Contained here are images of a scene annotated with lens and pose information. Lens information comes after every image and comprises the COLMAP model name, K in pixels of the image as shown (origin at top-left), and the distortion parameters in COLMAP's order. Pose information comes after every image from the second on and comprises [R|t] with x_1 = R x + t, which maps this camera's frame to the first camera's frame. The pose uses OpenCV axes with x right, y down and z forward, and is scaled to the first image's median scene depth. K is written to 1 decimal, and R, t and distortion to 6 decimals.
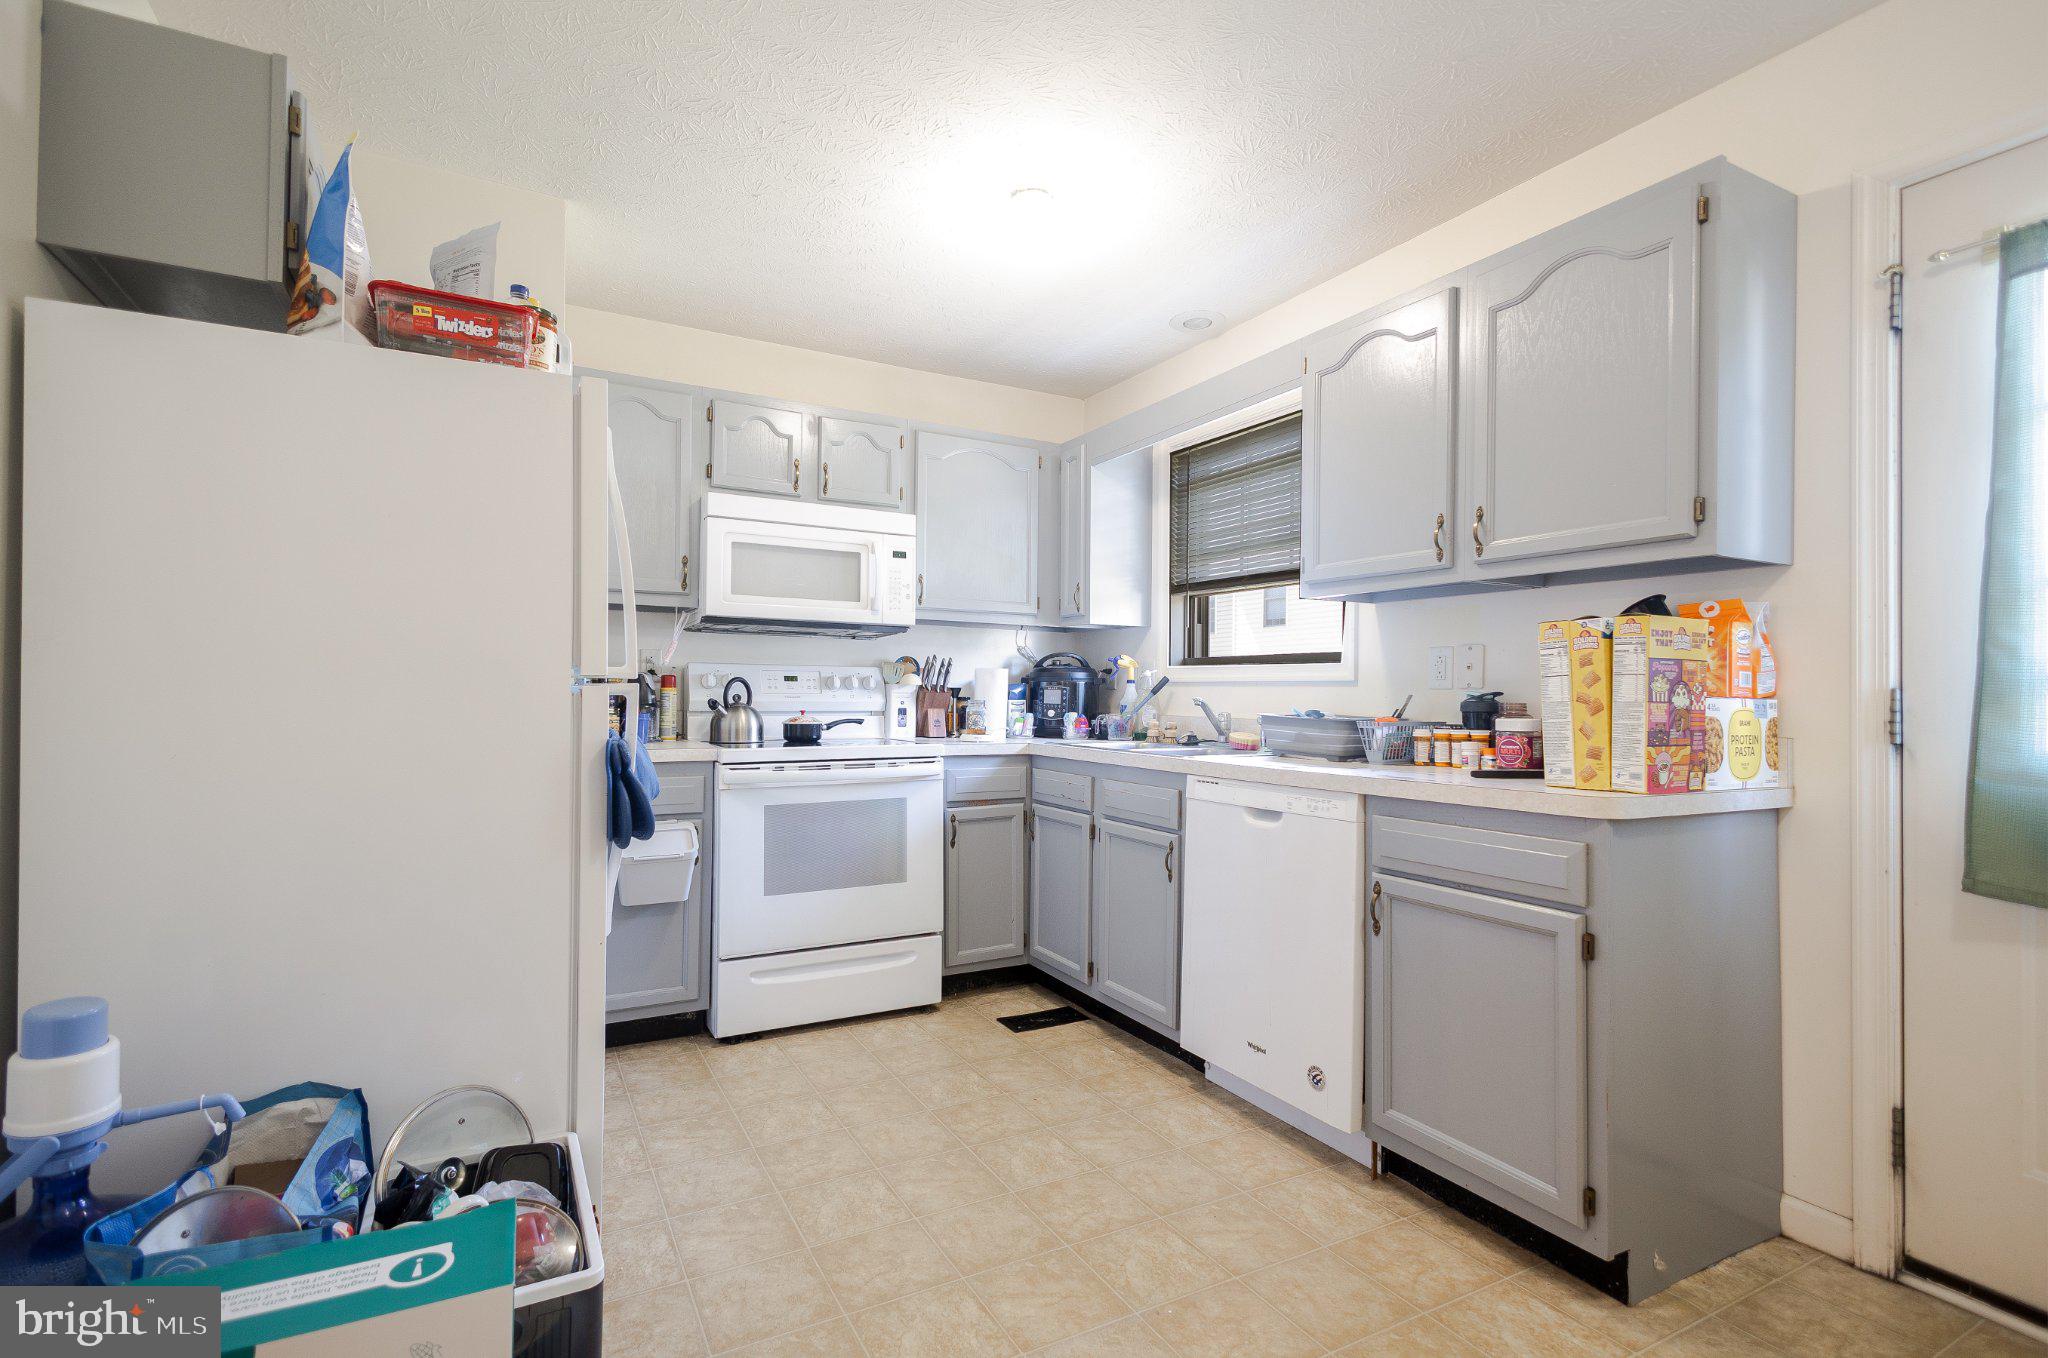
lens RADIAL K [[984.6, 0, 1026.8], [0, 984.6, 680.7], [0, 0, 1]] dist [0.015364, -0.003983]
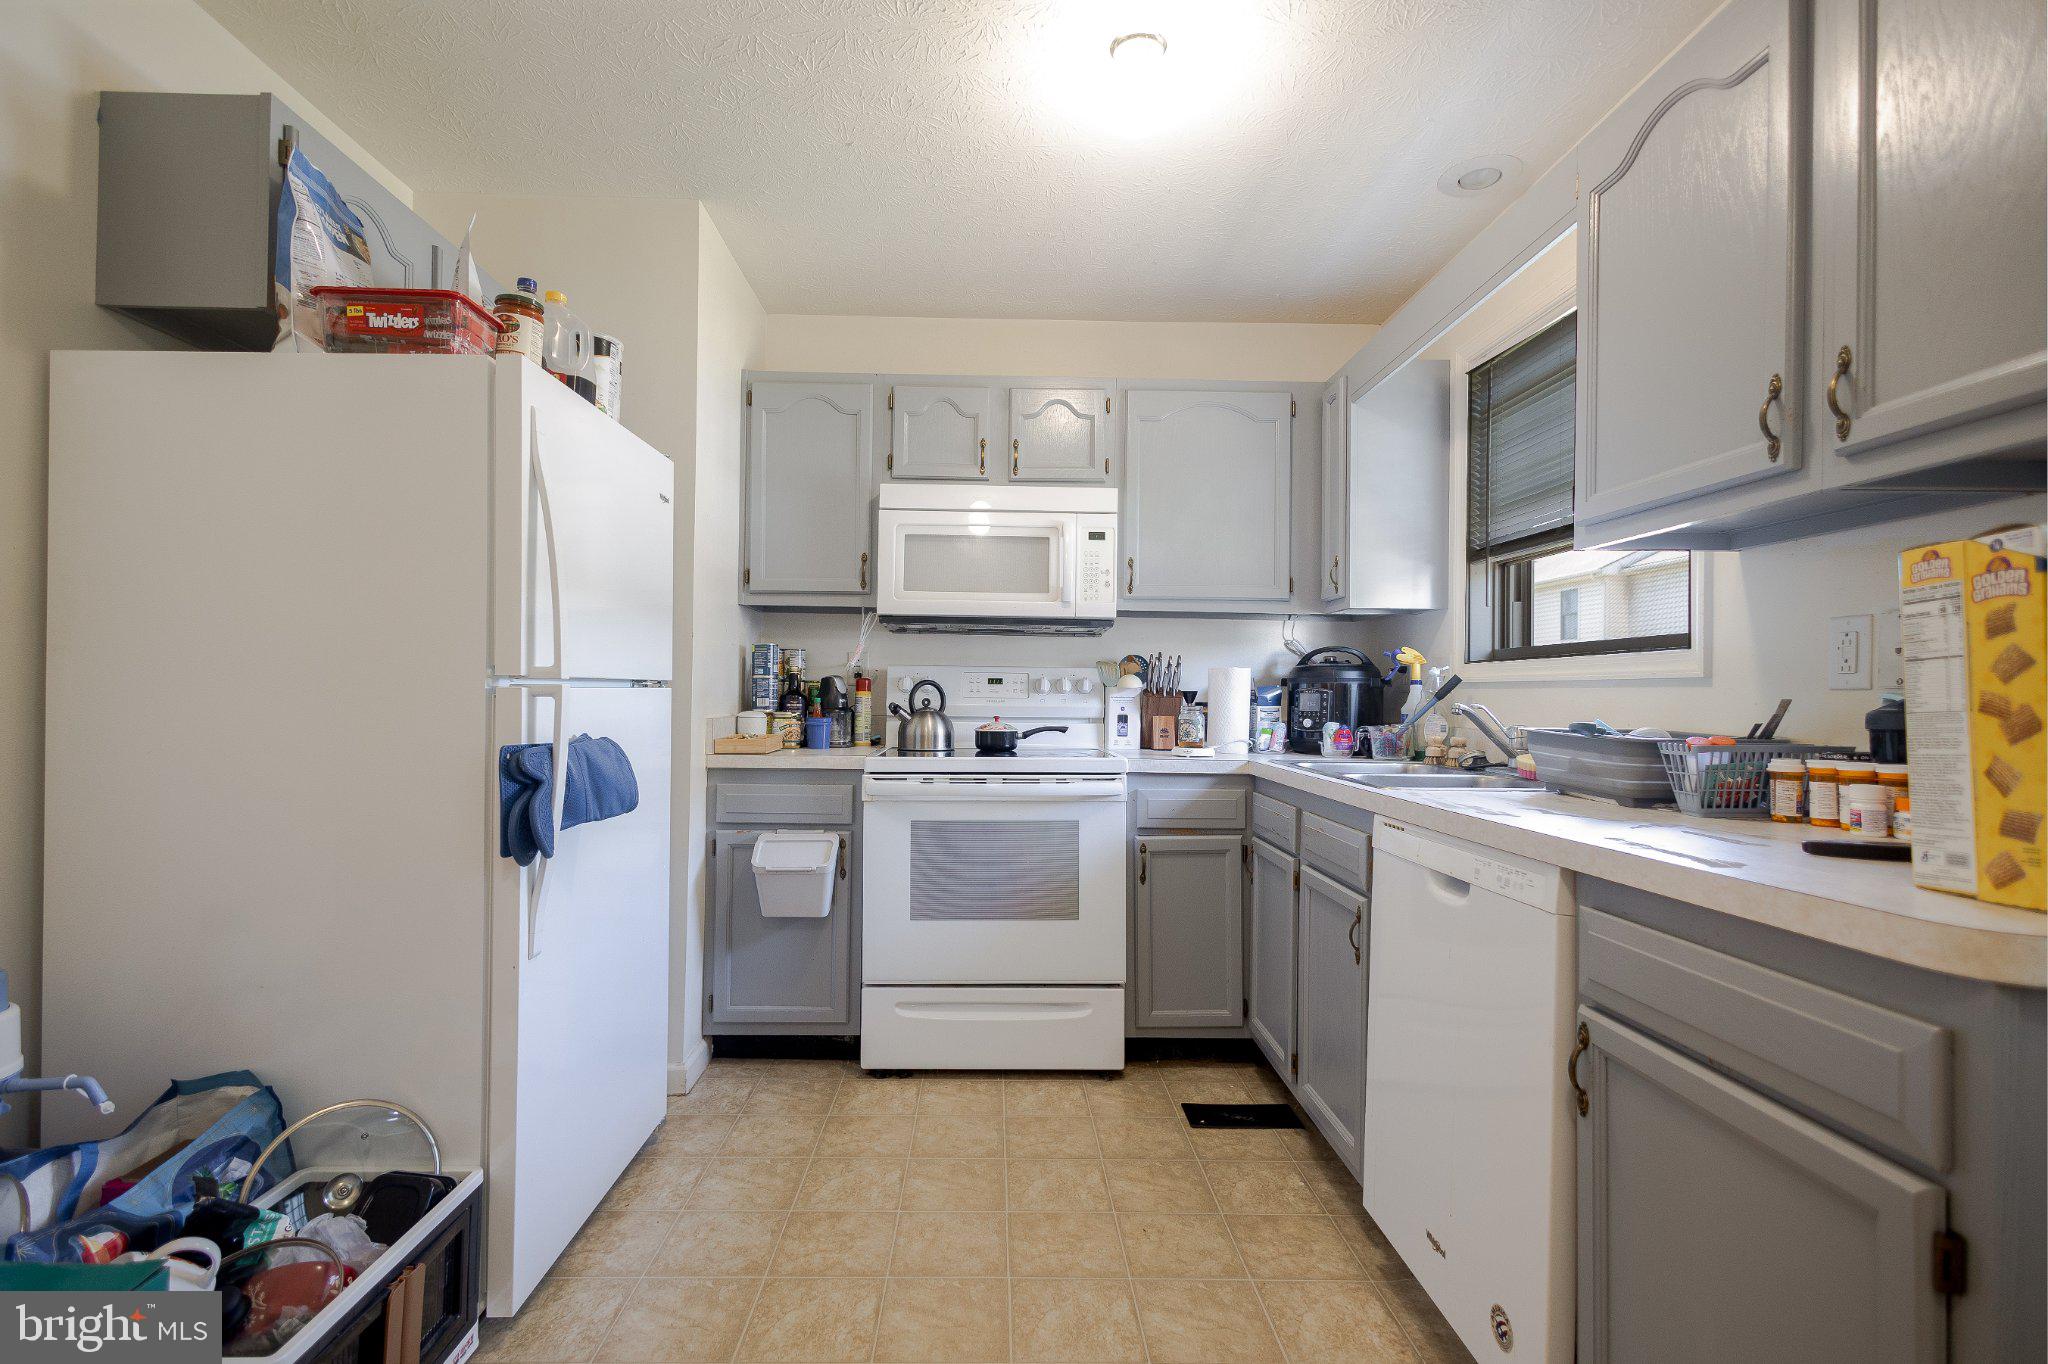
lens RADIAL K [[984.6, 0, 1013.9], [0, 984.6, 682.6], [0, 0, 1]] dist [0.015364, -0.003983]
pose [[0.880683, -0.006726, -0.473659, 0.236125], [0.004404, 0.999972, -0.006011, 0.005085], [0.473686, 0.003208, 0.880688, 0.232823]]
